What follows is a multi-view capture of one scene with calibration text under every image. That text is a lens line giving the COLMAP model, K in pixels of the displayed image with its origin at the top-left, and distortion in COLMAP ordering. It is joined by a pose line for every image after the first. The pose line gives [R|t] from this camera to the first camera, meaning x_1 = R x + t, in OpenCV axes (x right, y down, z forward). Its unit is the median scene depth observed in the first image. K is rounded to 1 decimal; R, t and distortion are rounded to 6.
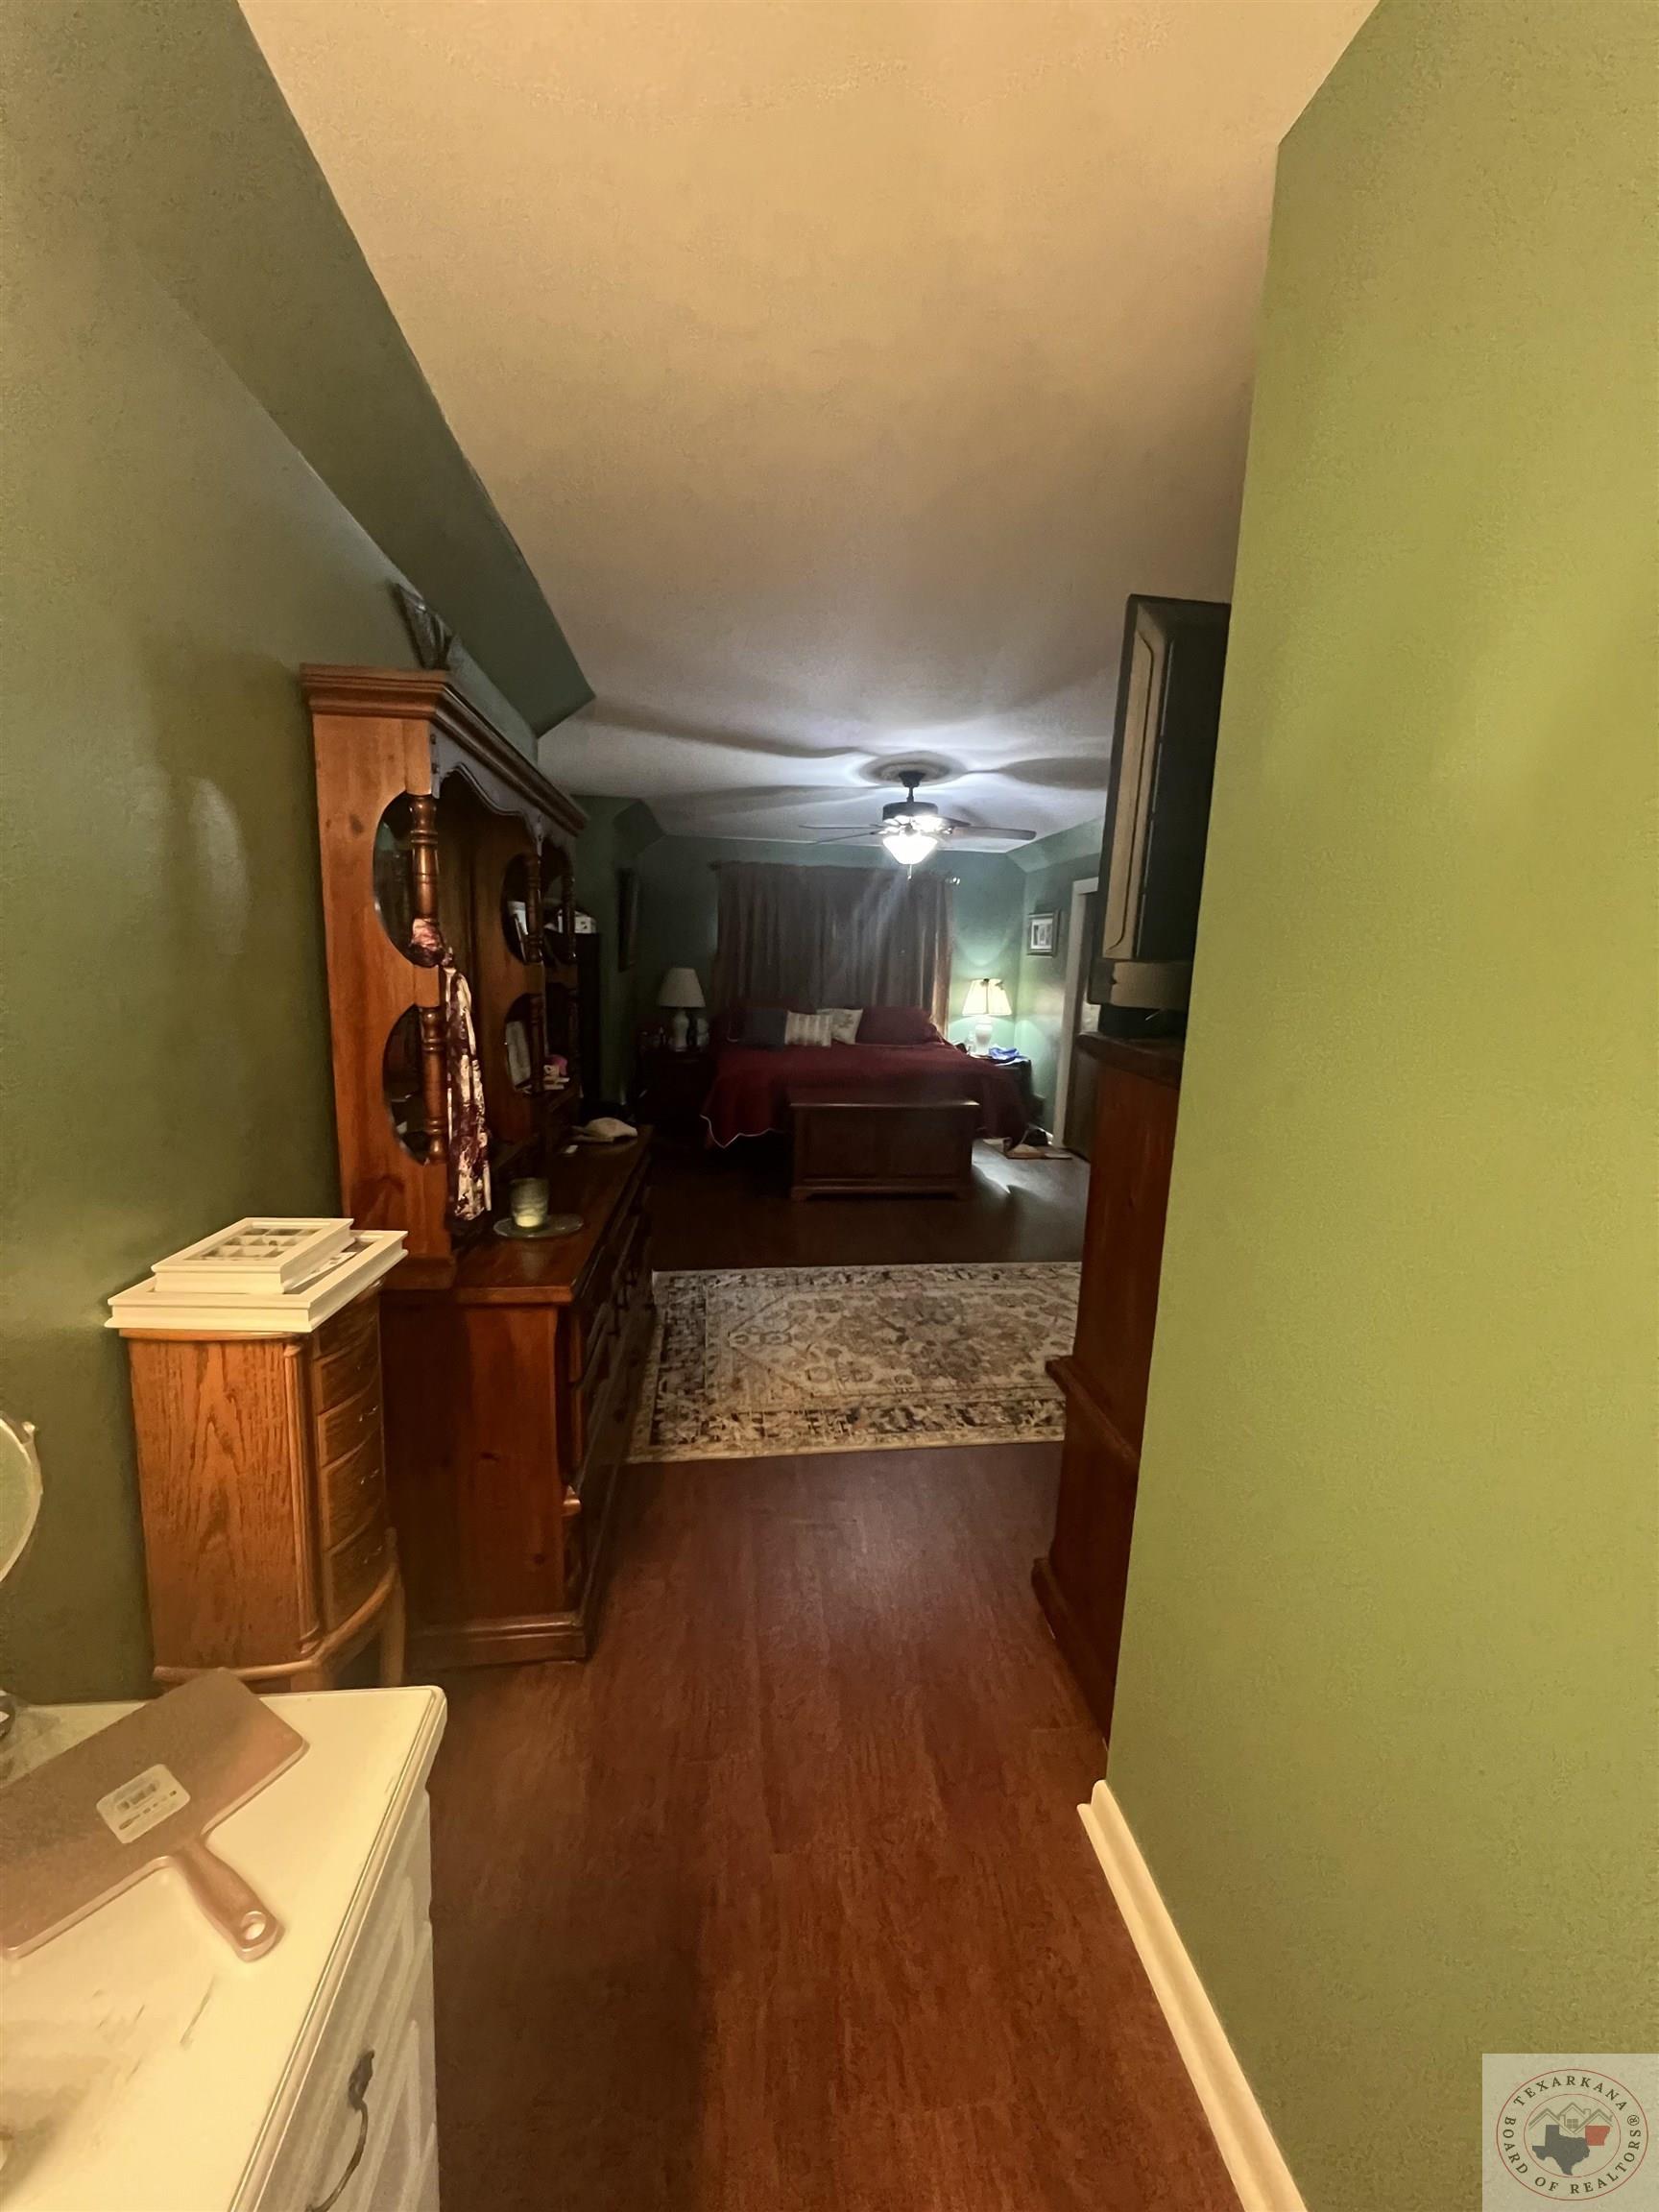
lens RADIAL K [[882.9, 0, 831.9], [0, 882.9, 1106.6], [0, 0, 1]] dist [-0.000754, -0.000216]
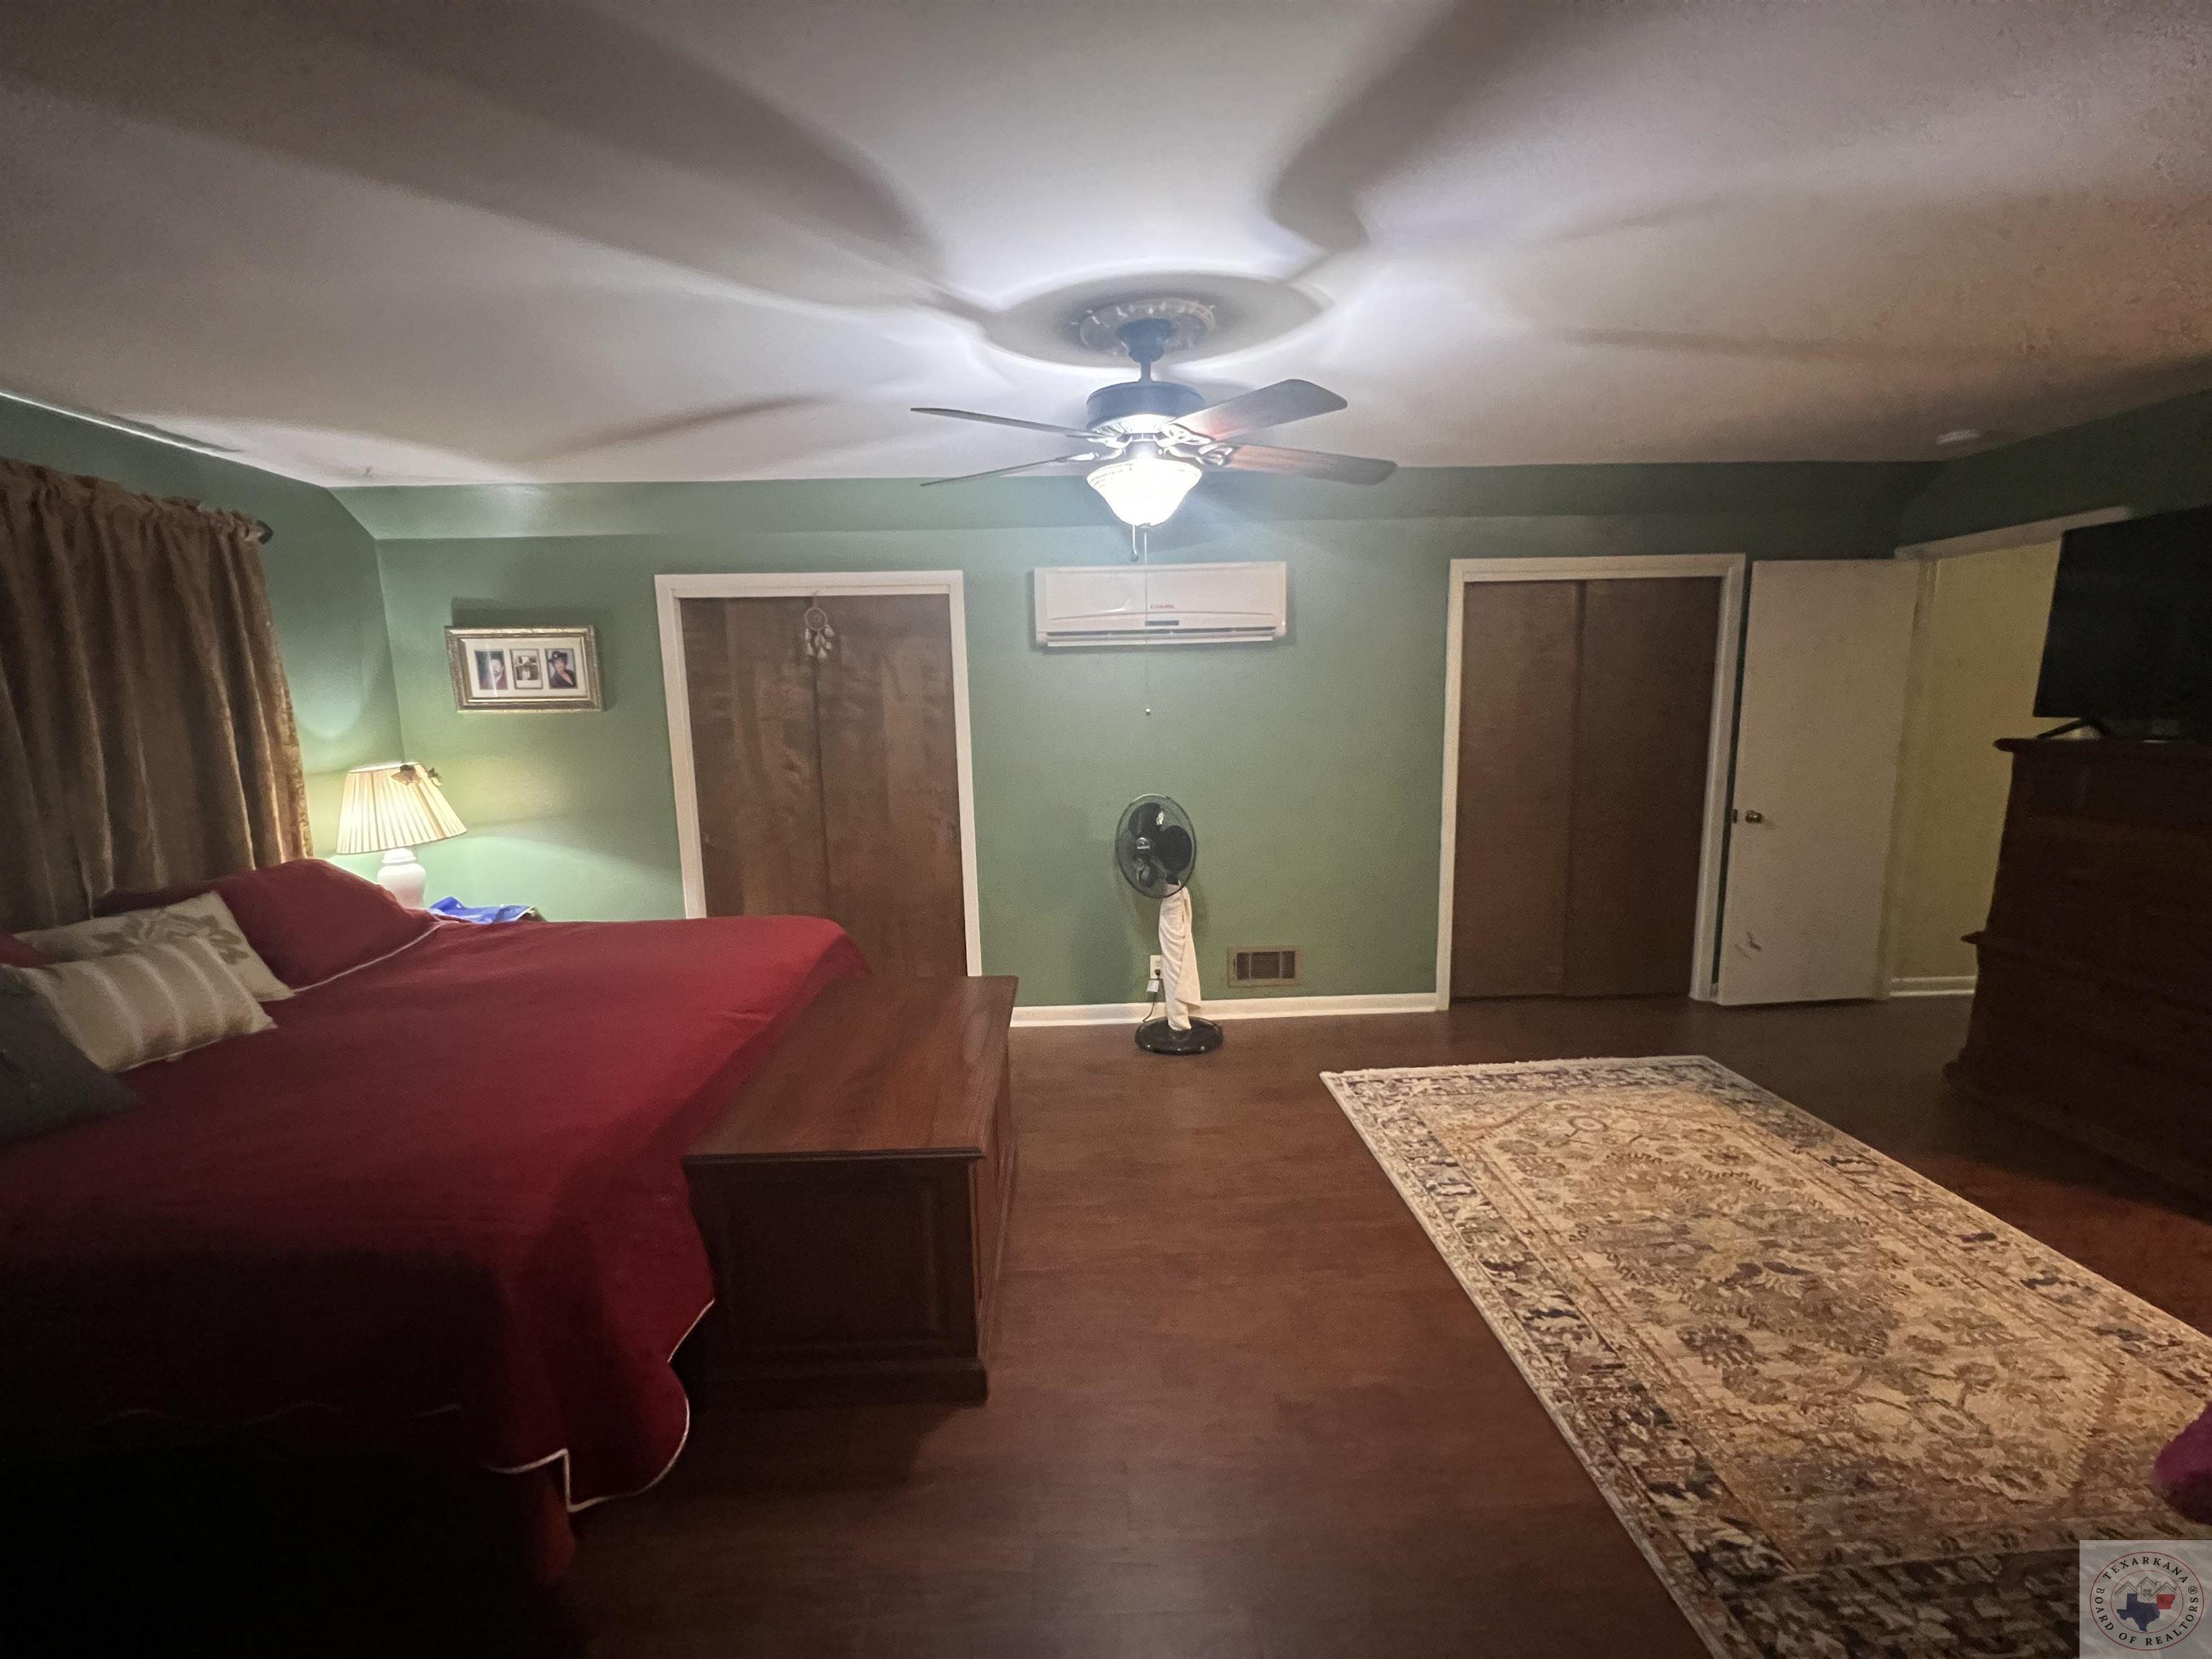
lens RADIAL K [[882.9, 0, 1104.0], [0, 882.9, 827.7], [0, 0, 1]] dist [-0.000754, -0.000216]
pose [[0.087051, -0.178390, 0.980102, -0.485657], [0.189445, 0.968847, 0.159516, -0.231878], [-0.978025, 0.171790, 0.118135, 1.175313]]
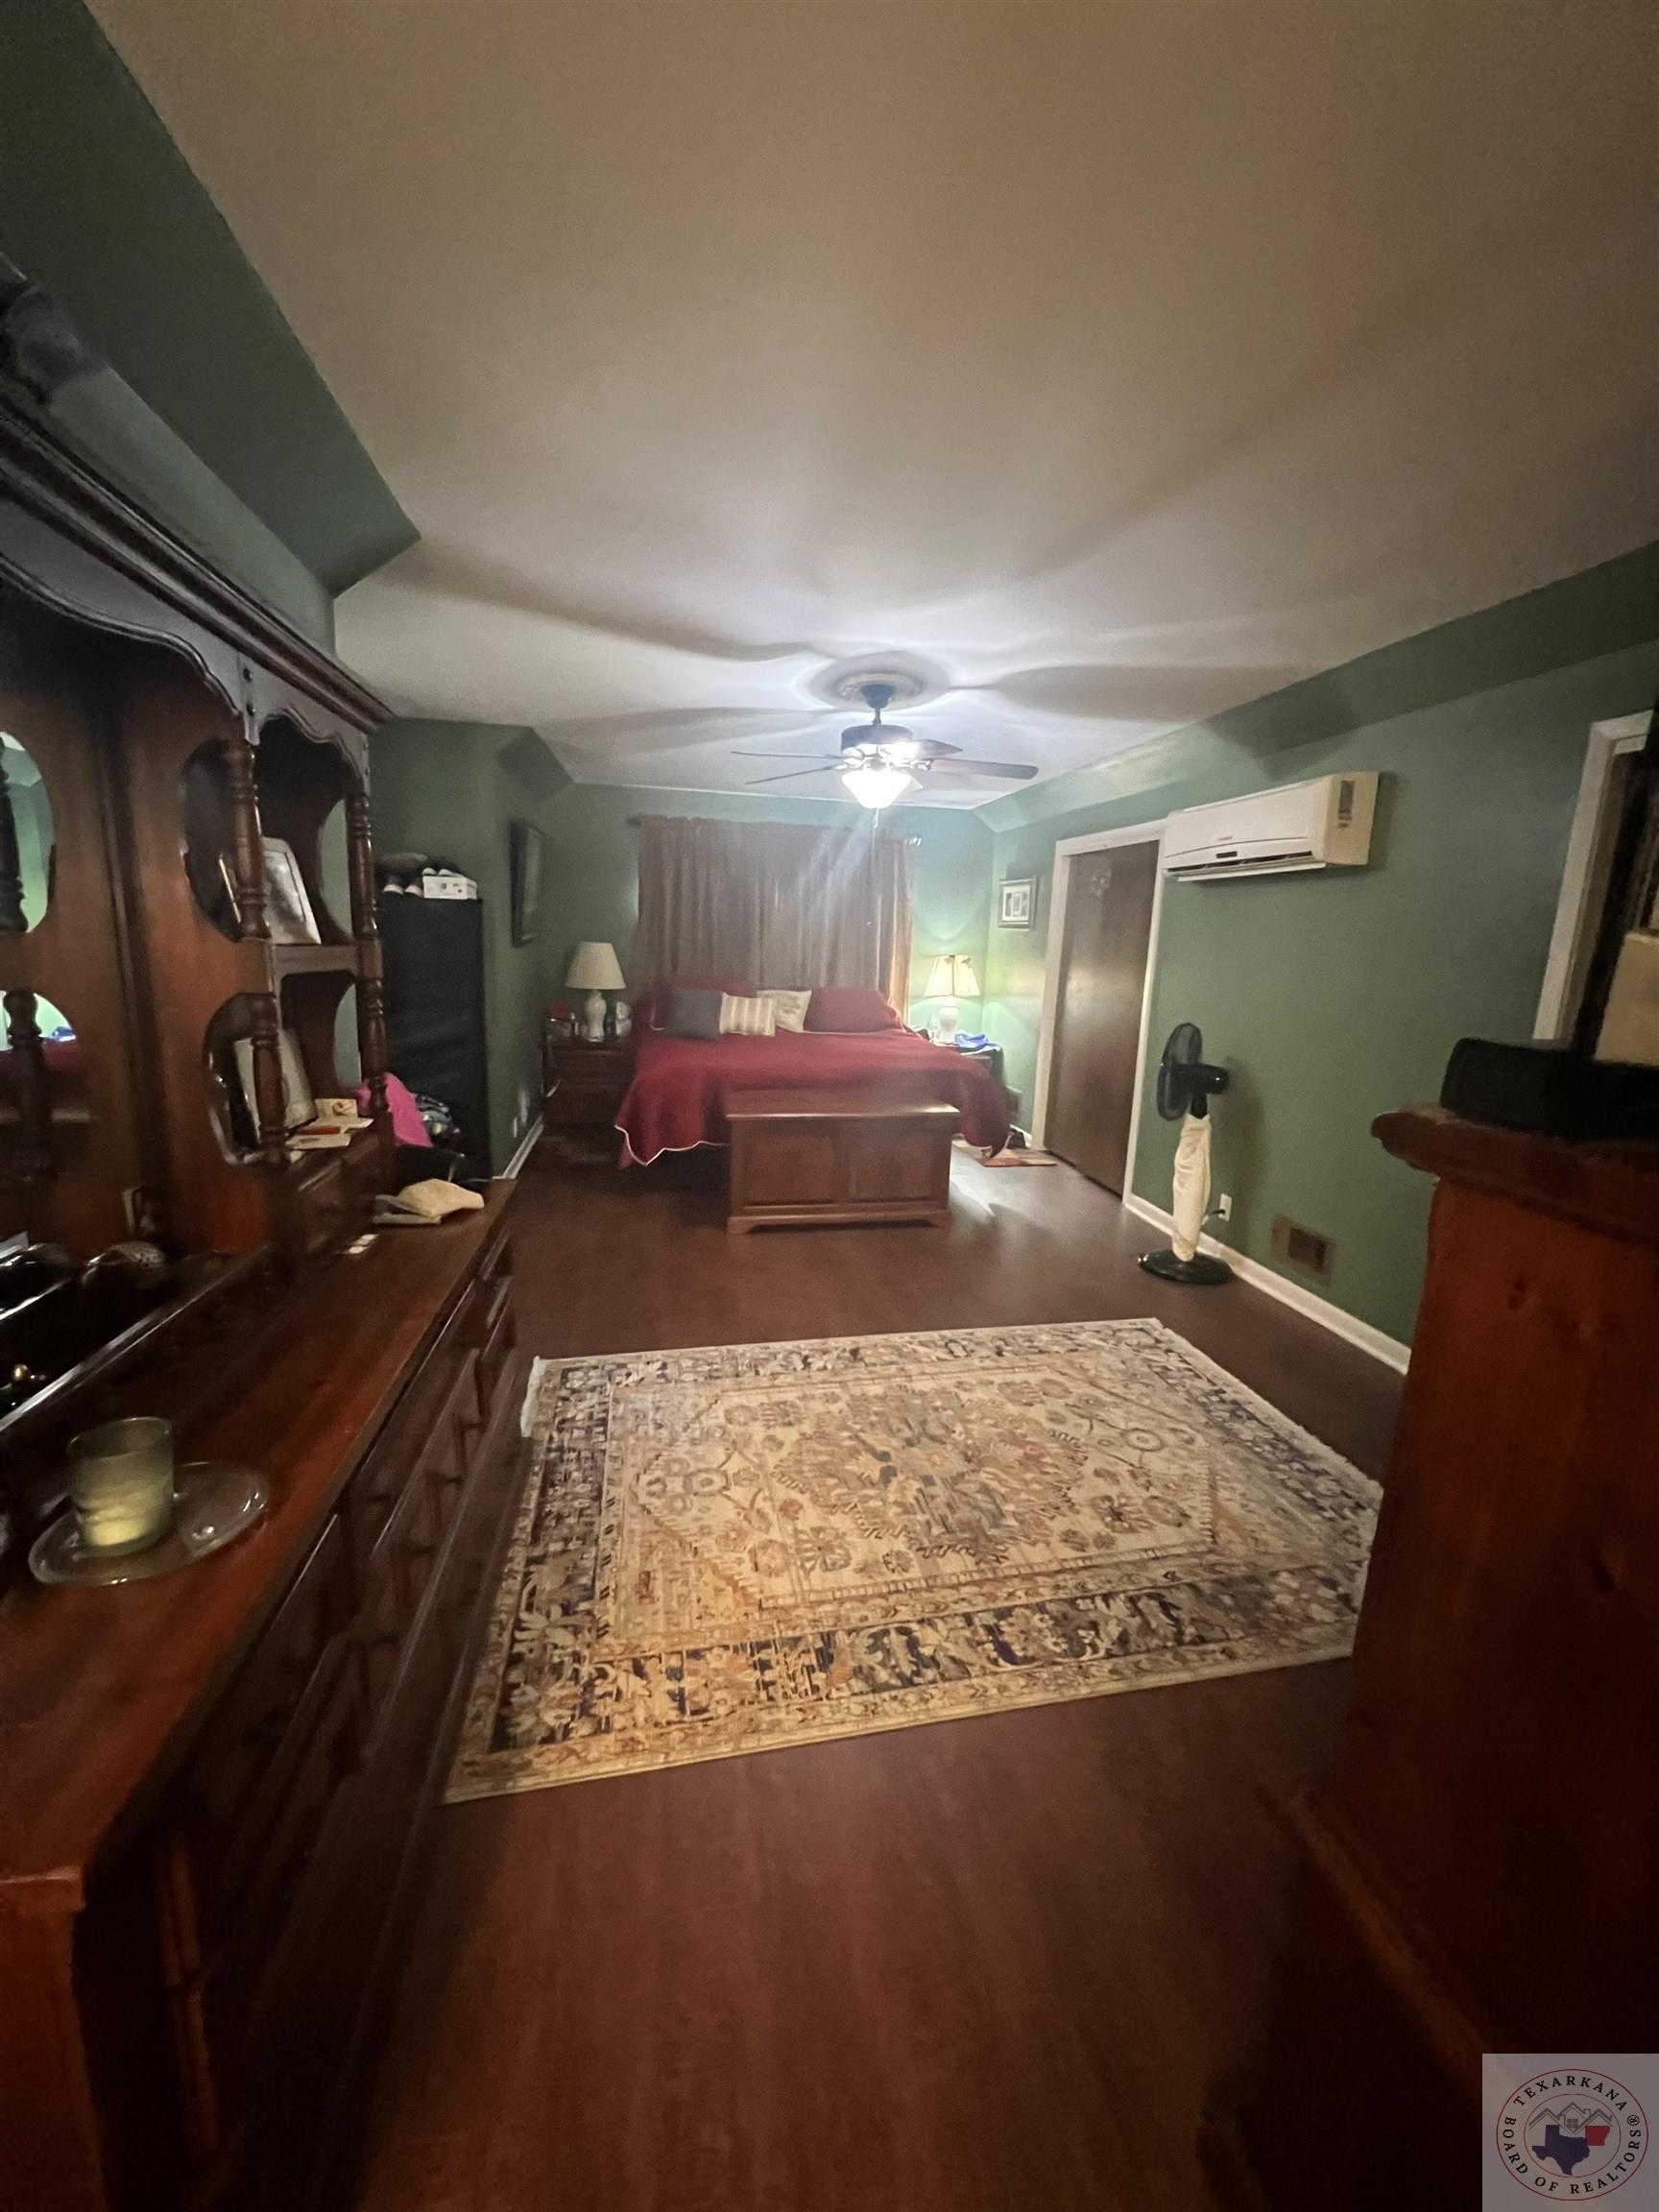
lens RADIAL K [[882.9, 0, 831.8], [0, 882.9, 1107.4], [0, 0, 1]] dist [-0.000754, -0.000216]
pose [[0.997682, -0.012679, 0.066860, -0.006729], [0.010617, 0.999460, 0.031103, -0.044761], [-0.067218, -0.030321, 0.997277, 0.265044]]
